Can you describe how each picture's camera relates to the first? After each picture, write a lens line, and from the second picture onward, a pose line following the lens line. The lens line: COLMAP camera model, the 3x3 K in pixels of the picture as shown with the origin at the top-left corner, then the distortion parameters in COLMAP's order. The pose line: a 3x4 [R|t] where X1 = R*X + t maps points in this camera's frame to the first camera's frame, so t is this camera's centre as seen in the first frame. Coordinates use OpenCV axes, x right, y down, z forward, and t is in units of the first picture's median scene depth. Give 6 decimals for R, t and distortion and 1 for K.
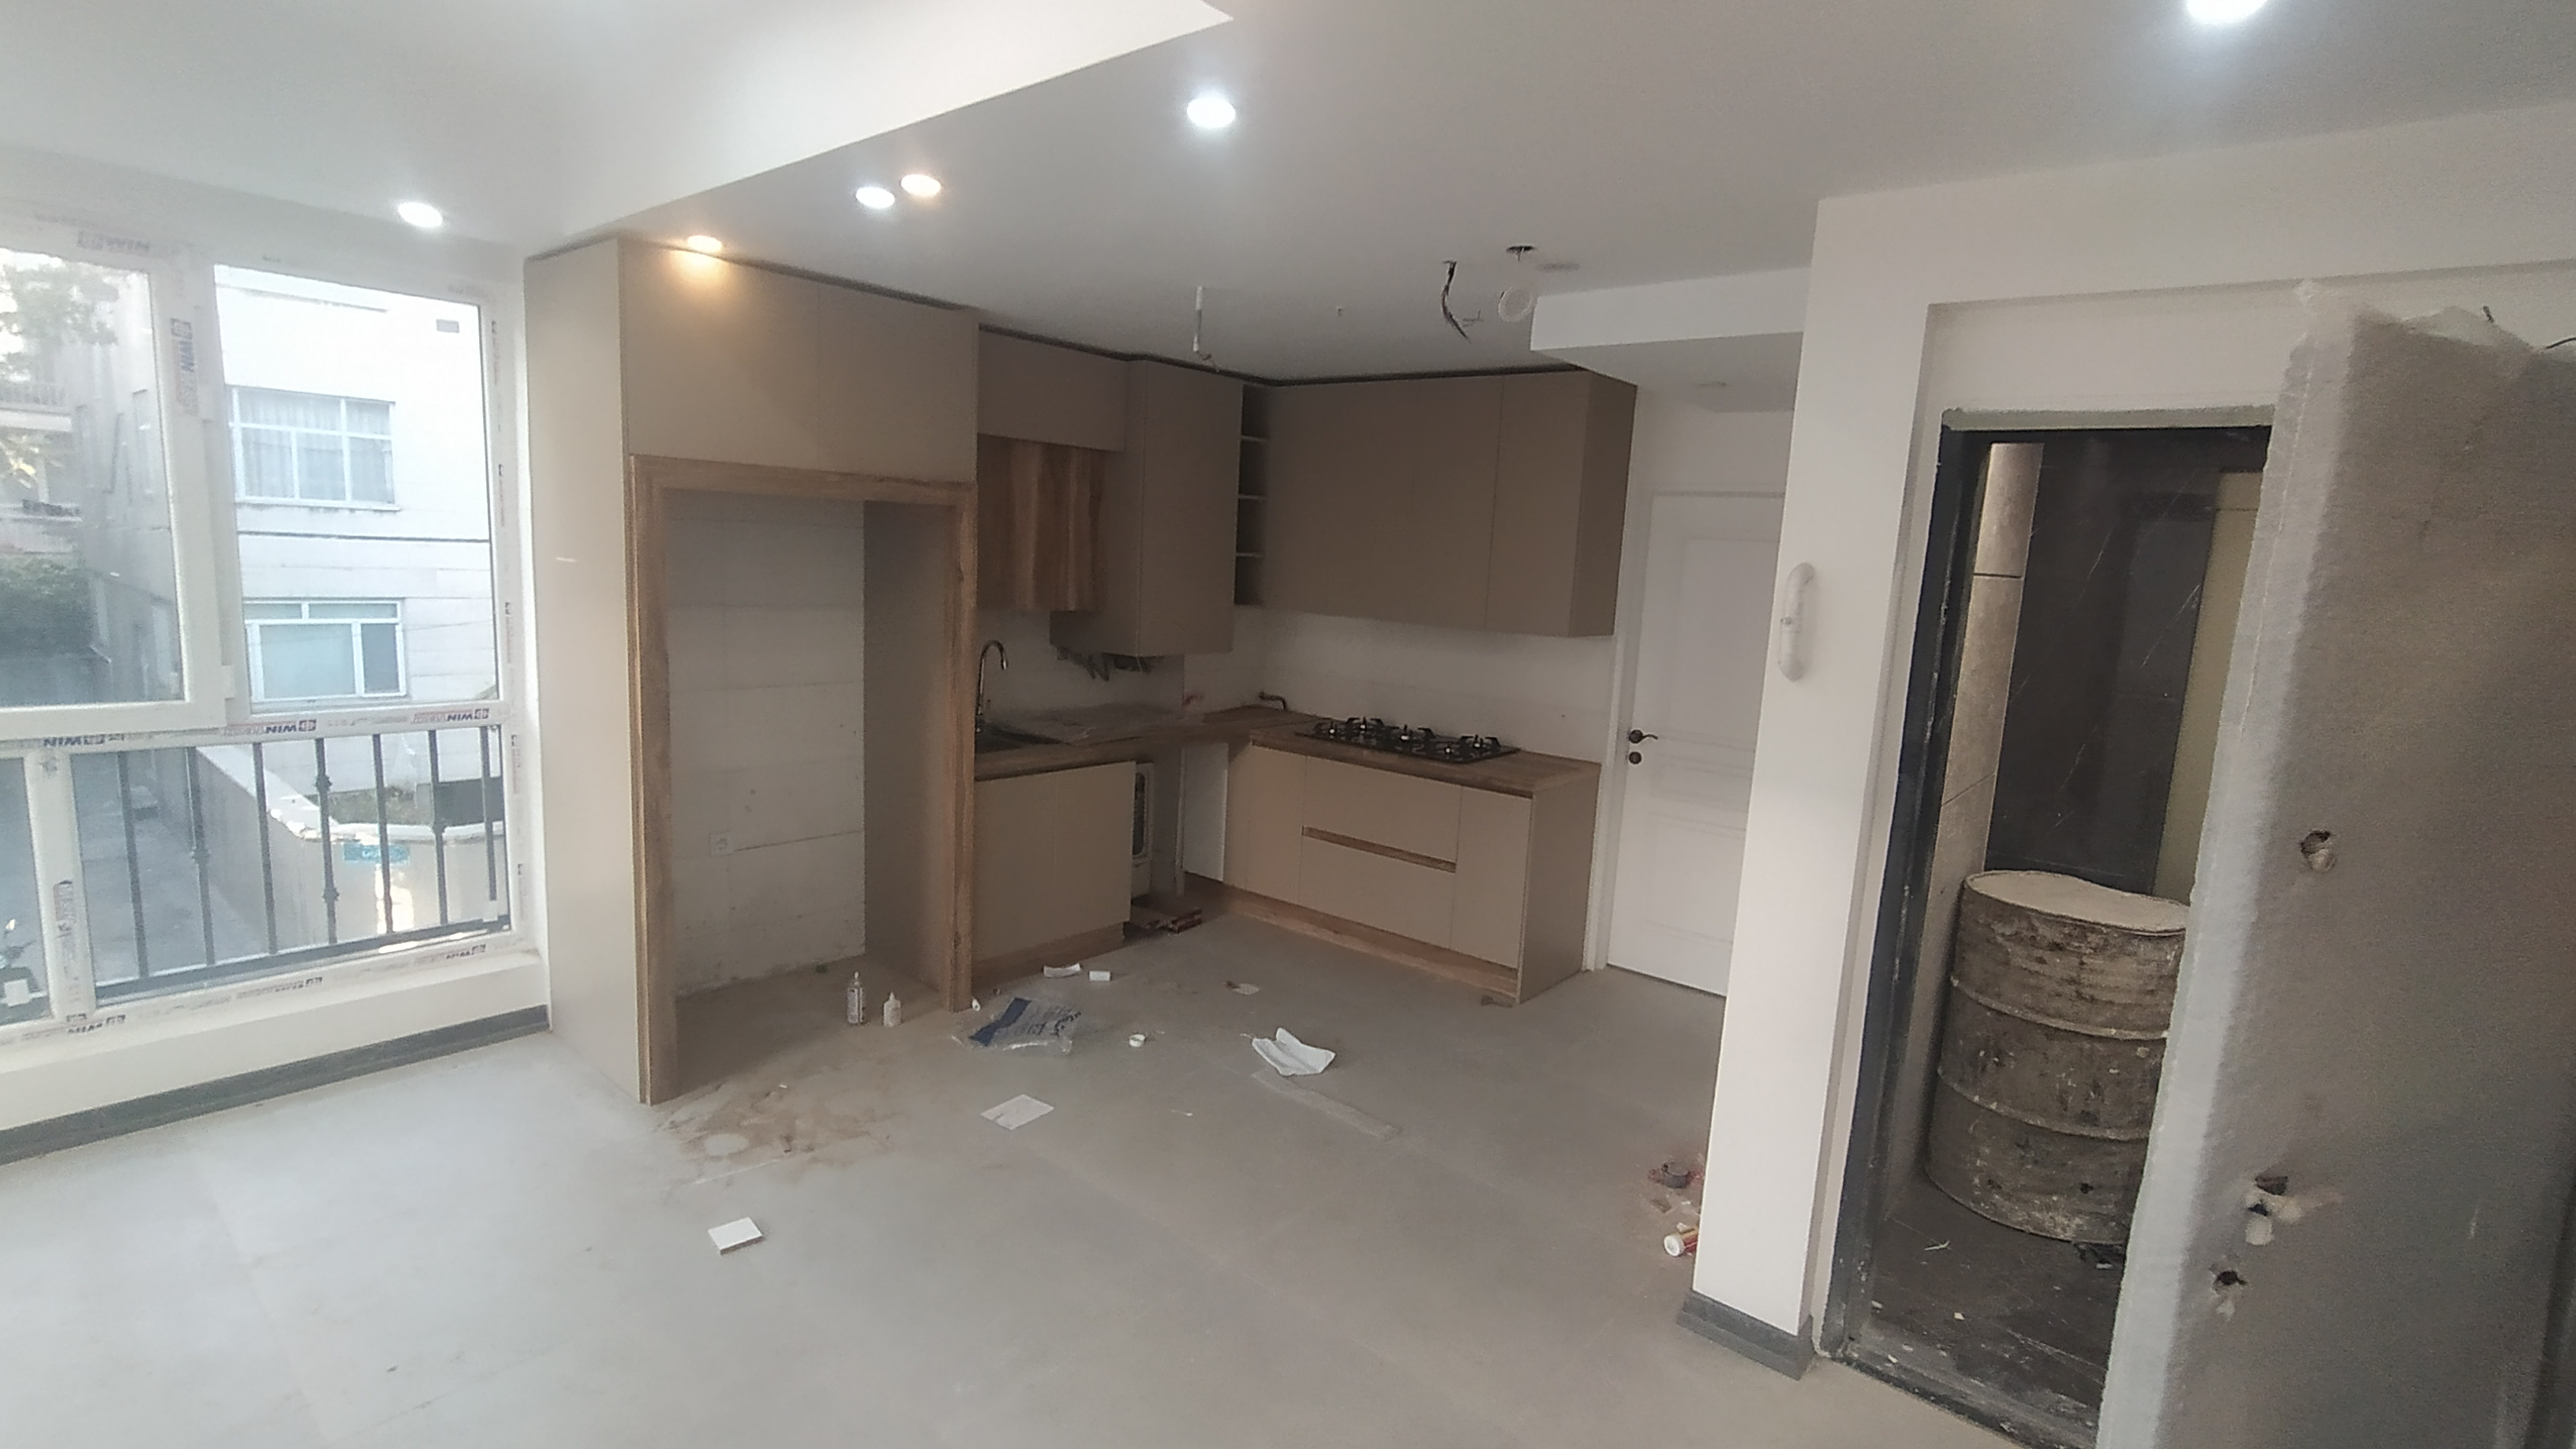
lens RADIAL K [[1177.3, 0, 1288.0], [0, 1177.3, 724.5], [0, 0, 1]] dist [-0.012874, 0.000677]
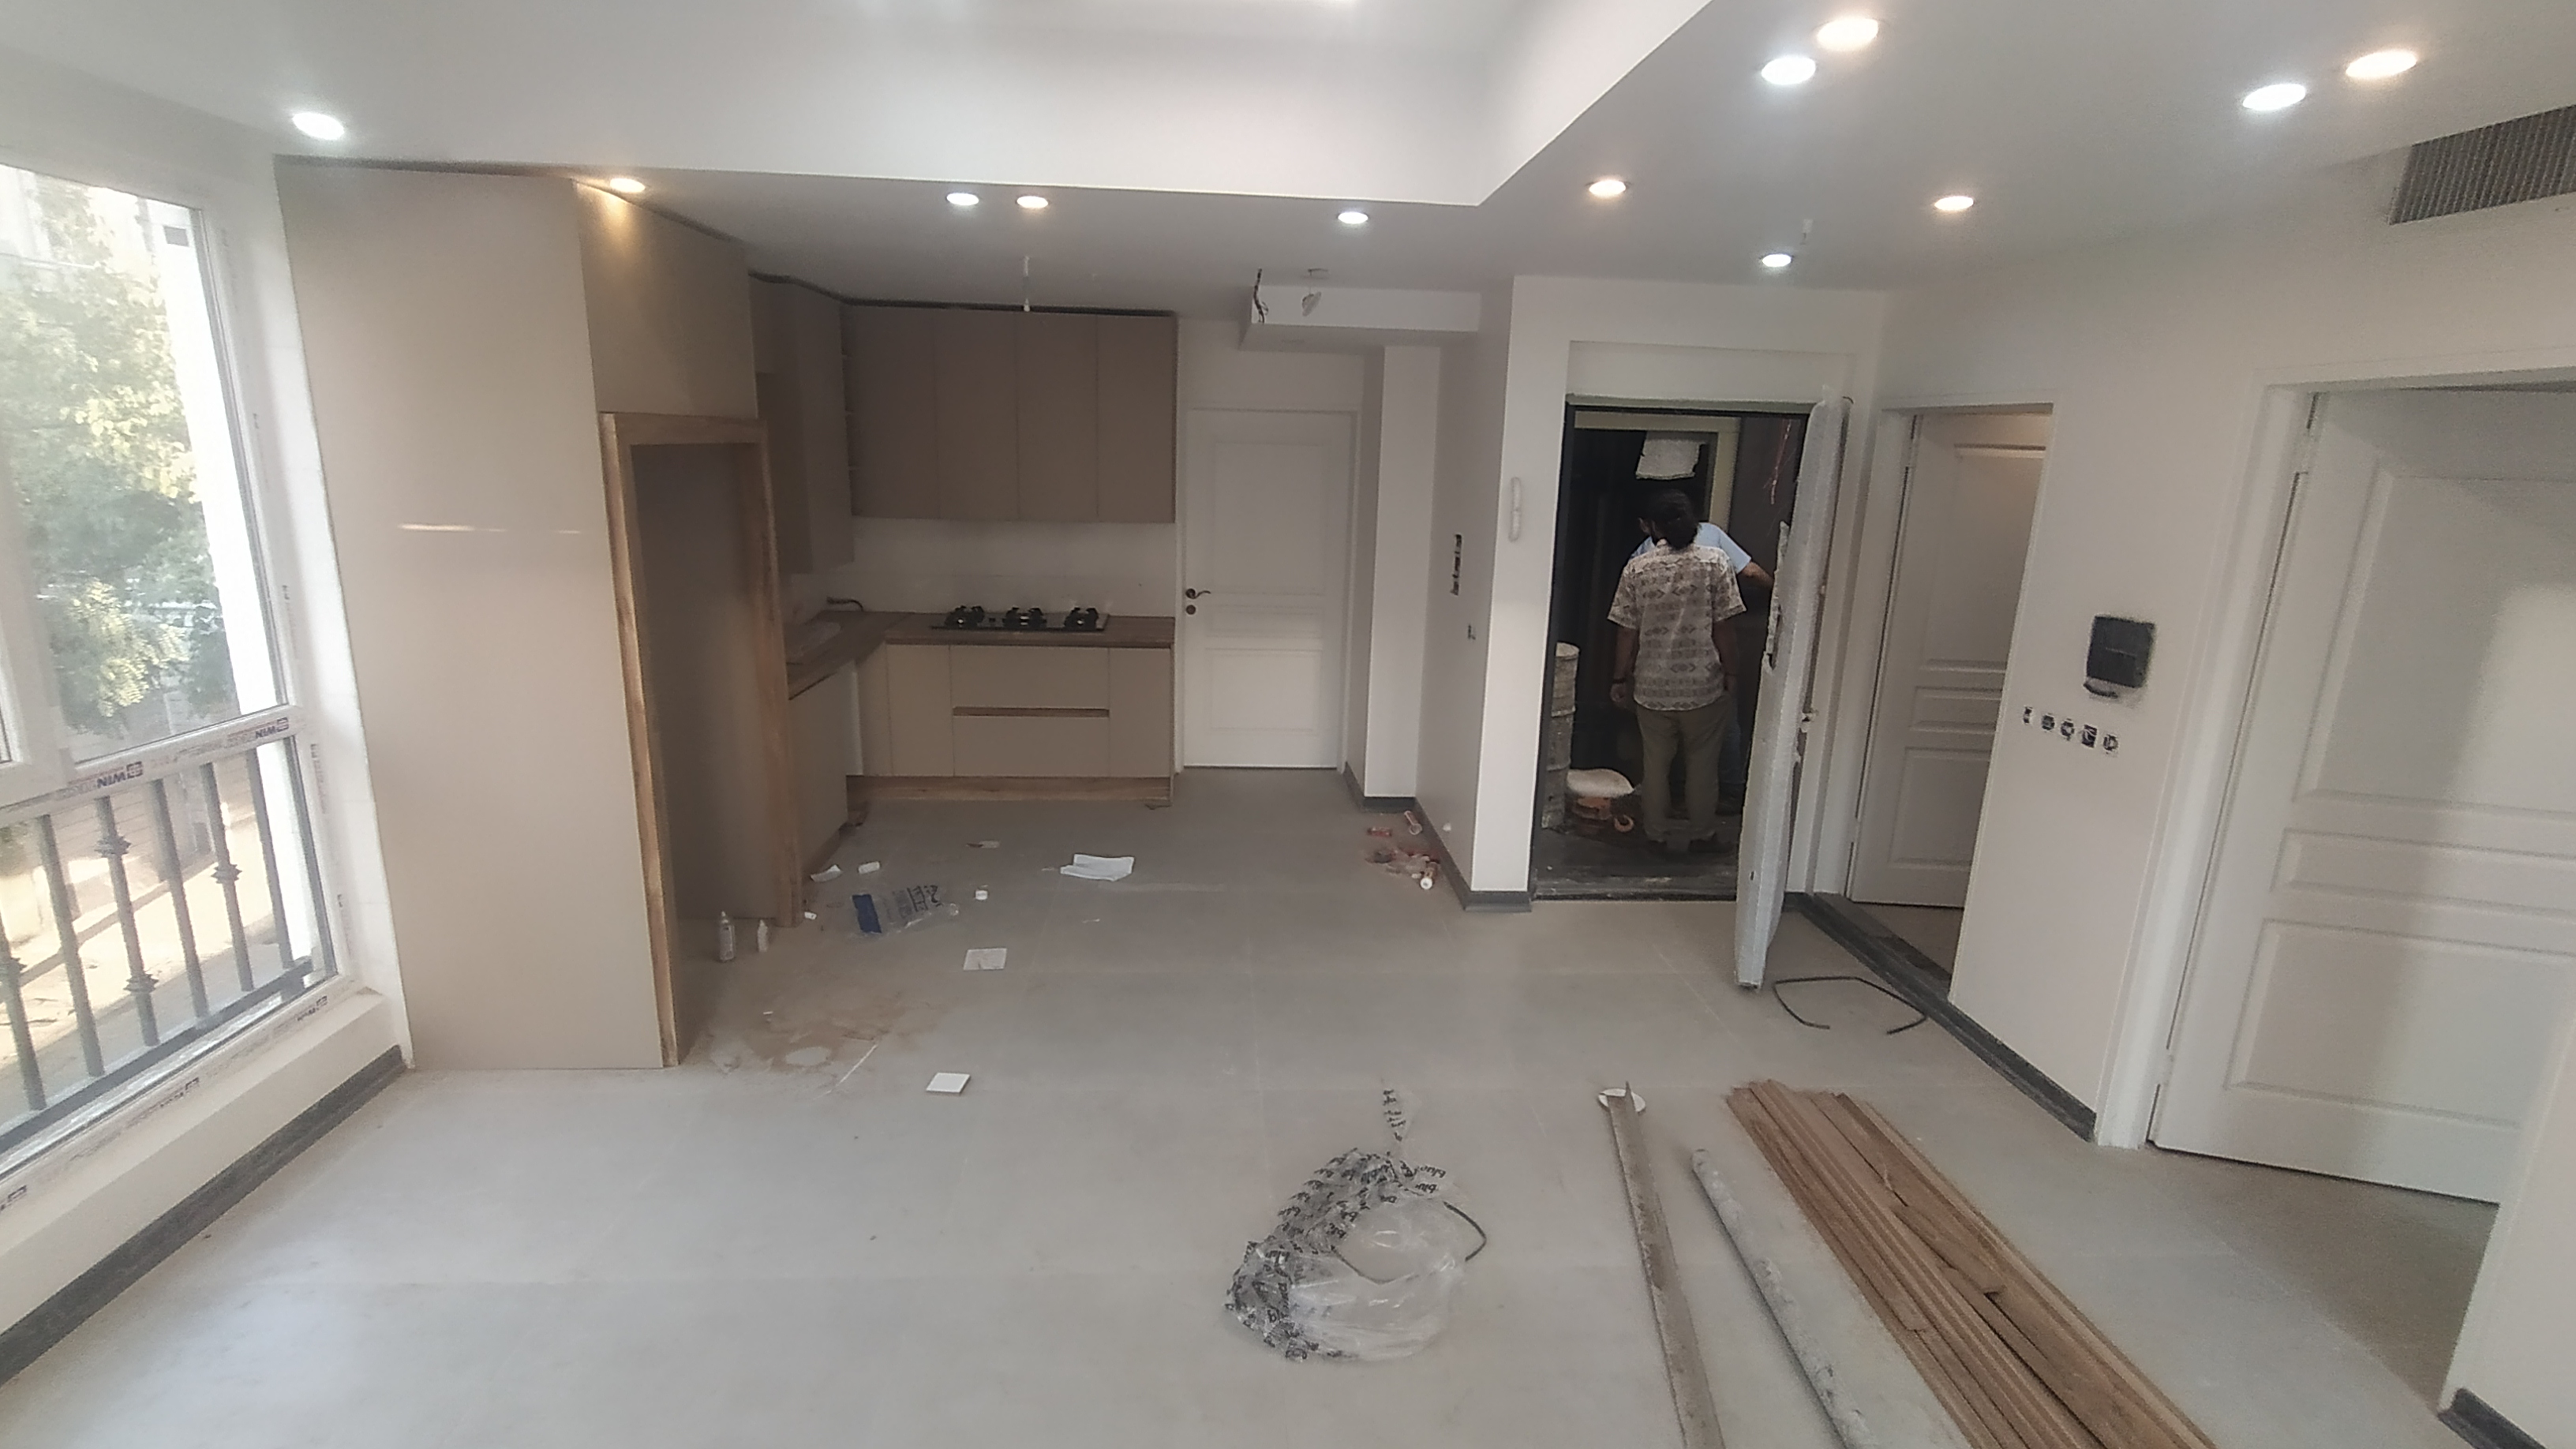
lens RADIAL K [[1177.3, 0, 1288.0], [0, 1177.3, 724.5], [0, 0, 1]] dist [-0.012874, 0.000677]
pose [[0.720142, -0.190912, 0.667044, -0.676782], [0.113271, 0.980850, 0.158437, -0.053922], [-0.684518, -0.038540, 0.727976, -0.069495]]
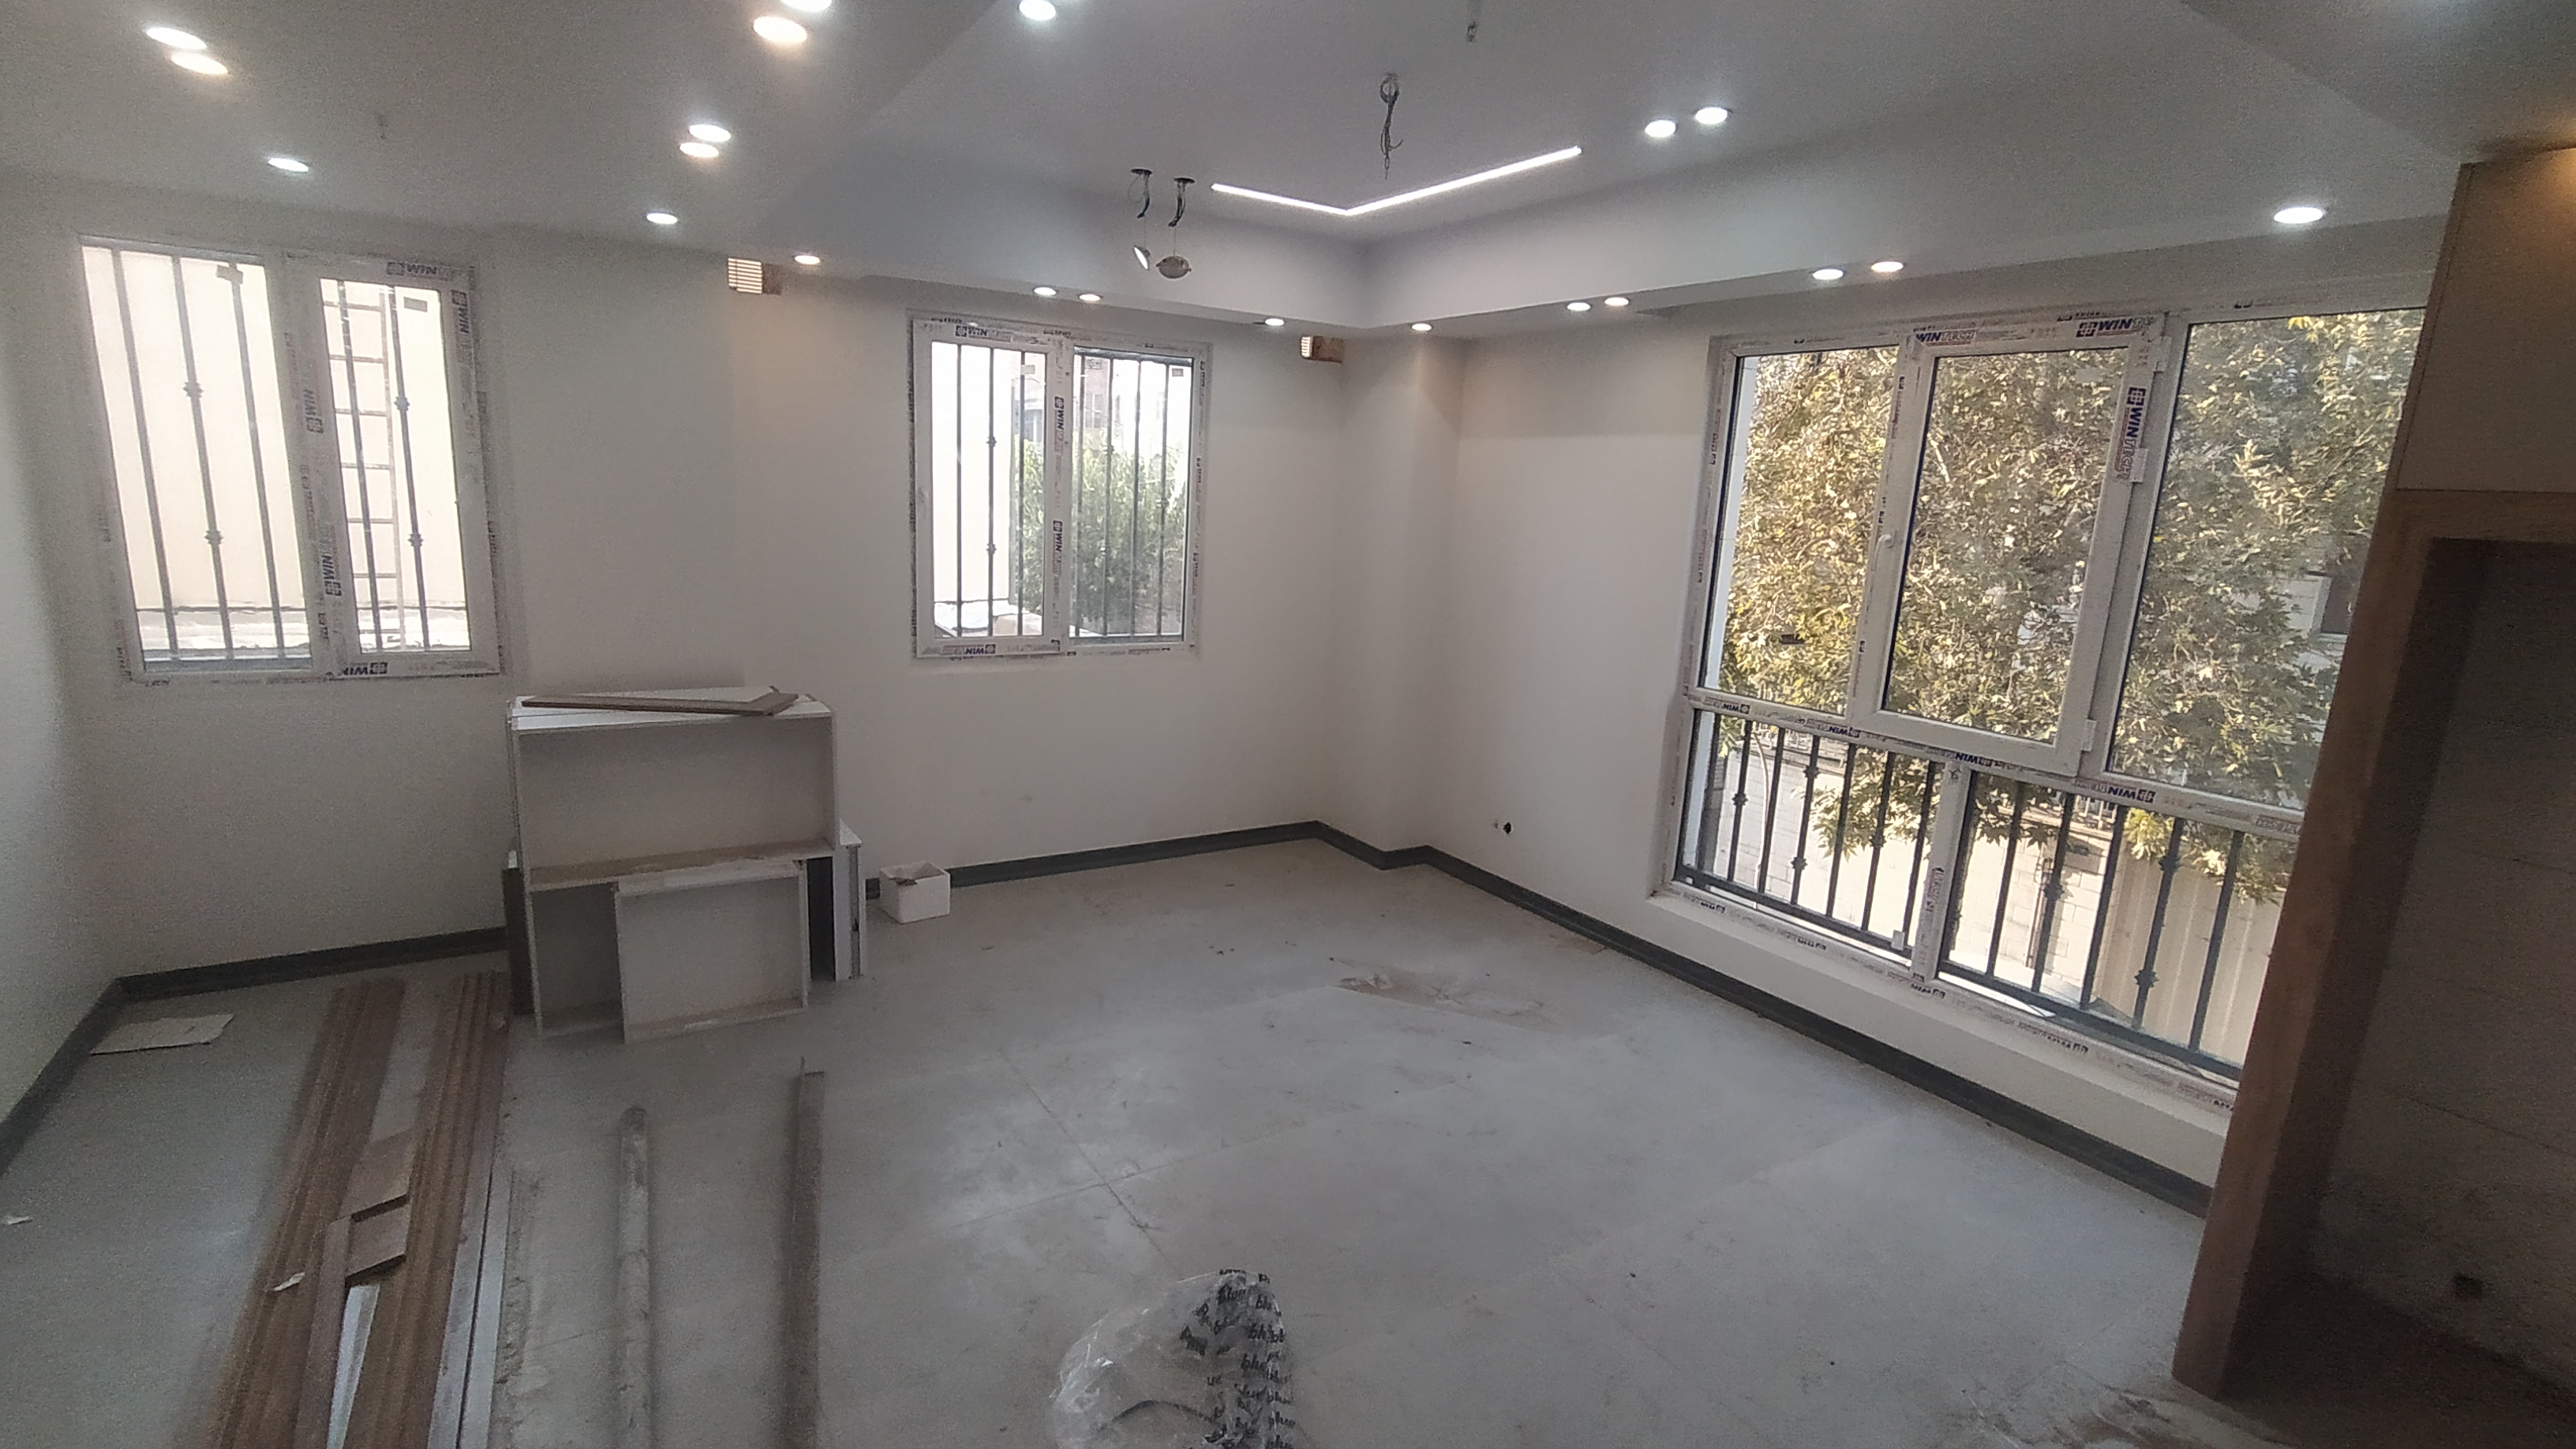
lens RADIAL K [[1177.3, 0, 1288.0], [0, 1177.3, 724.5], [0, 0, 1]] dist [-0.012874, 0.000677]
pose [[-0.297731, 0.124492, -0.946498, 0.224348], [-0.203192, 0.960478, 0.190247, -0.080280], [0.932775, 0.248963, -0.260668, 0.493023]]
